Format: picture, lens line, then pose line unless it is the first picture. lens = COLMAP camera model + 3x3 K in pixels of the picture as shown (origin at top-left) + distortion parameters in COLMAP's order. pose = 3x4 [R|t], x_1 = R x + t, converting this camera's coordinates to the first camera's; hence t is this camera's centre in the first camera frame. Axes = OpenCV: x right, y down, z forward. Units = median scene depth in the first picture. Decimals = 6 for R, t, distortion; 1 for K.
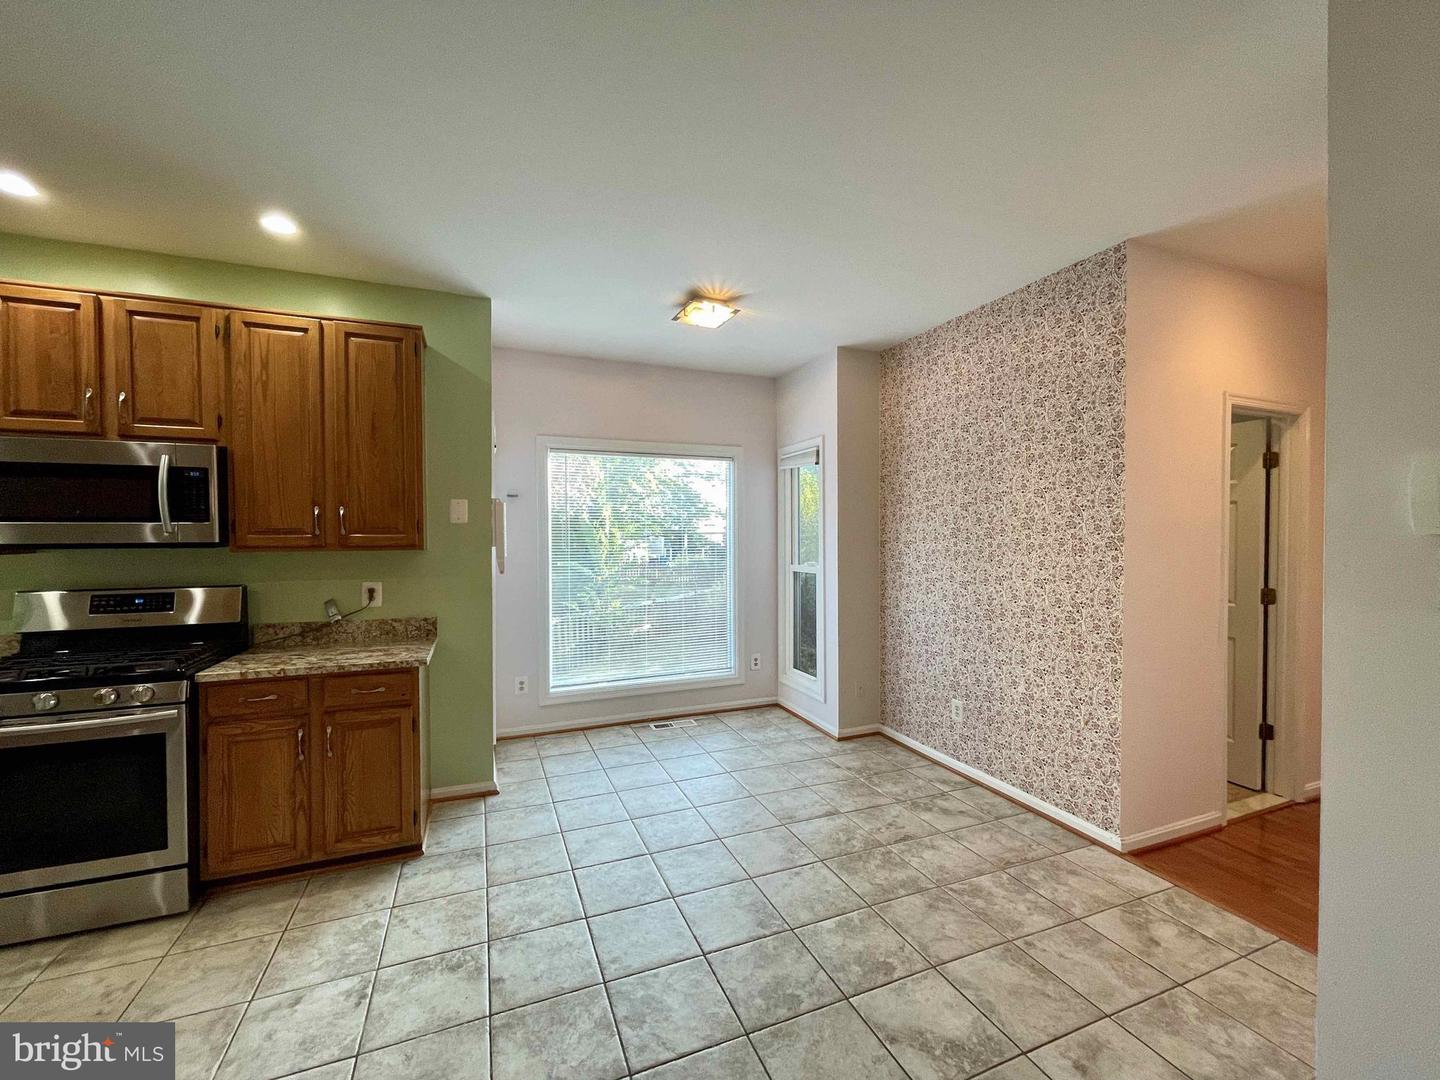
lens RADIAL K [[588.3, 0, 712.4], [0, 588.3, 547.9], [0, 0, 1]] dist [0.004882, 0.000317]
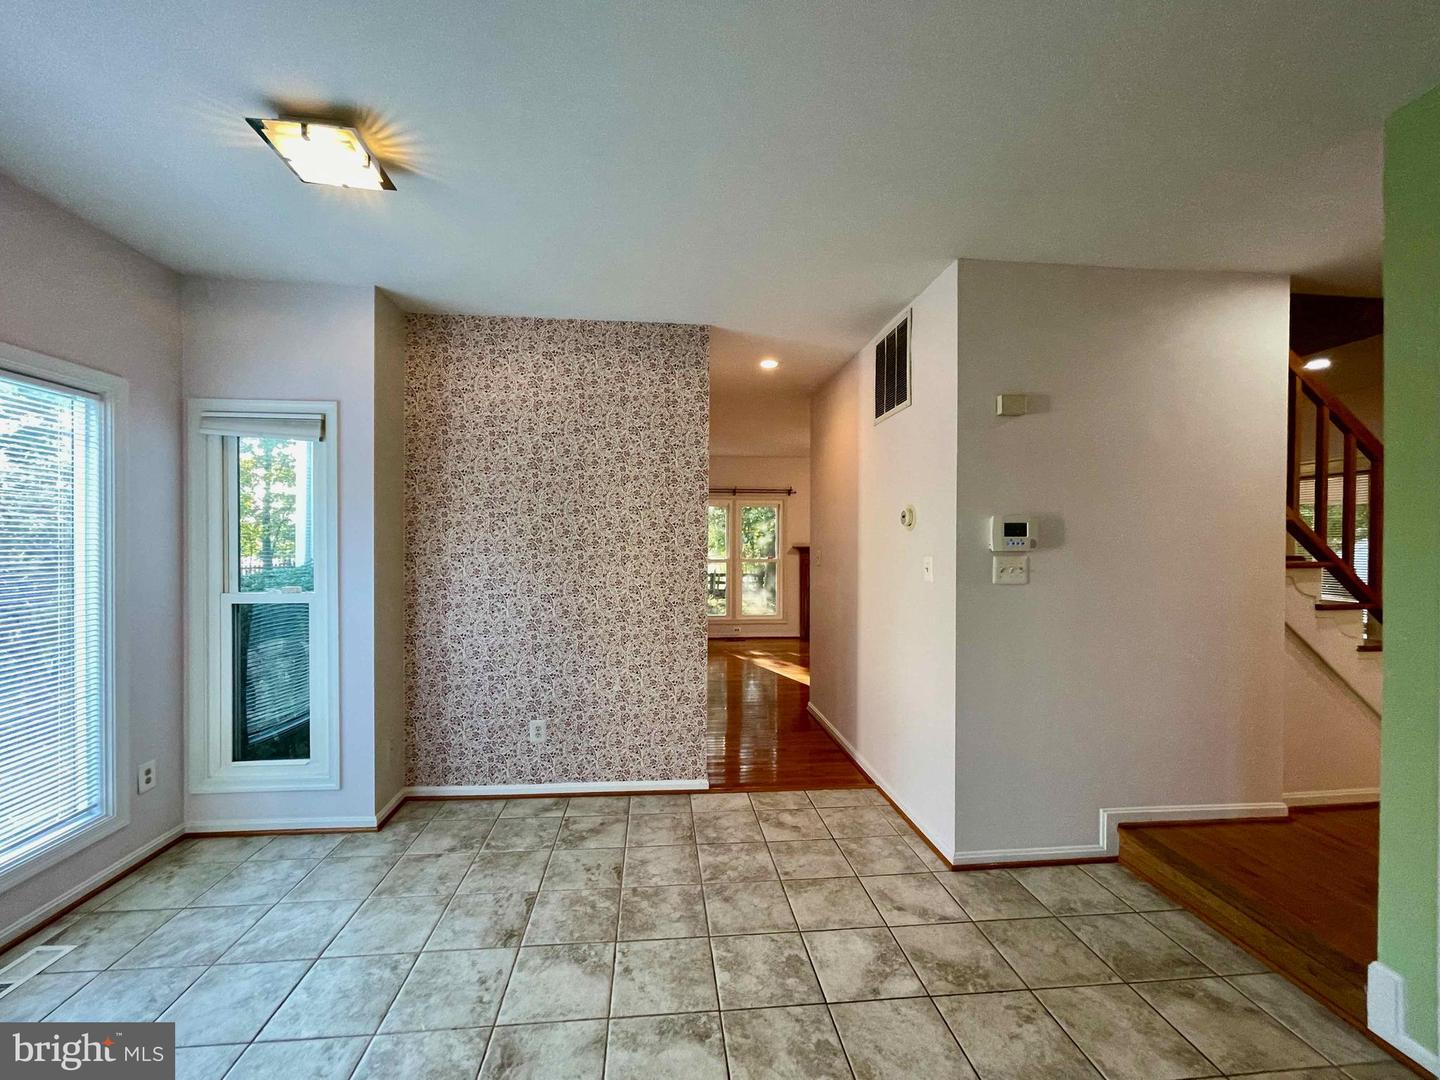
lens RADIAL K [[588.3, 0, 712.4], [0, 588.3, 547.9], [0, 0, 1]] dist [0.004882, 0.000317]
pose [[0.284294, -0.003970, 0.958729, -0.443177], [0.013557, 0.999908, 0.000121, -0.016953], [-0.958641, 0.012963, 0.284321, 0.487922]]
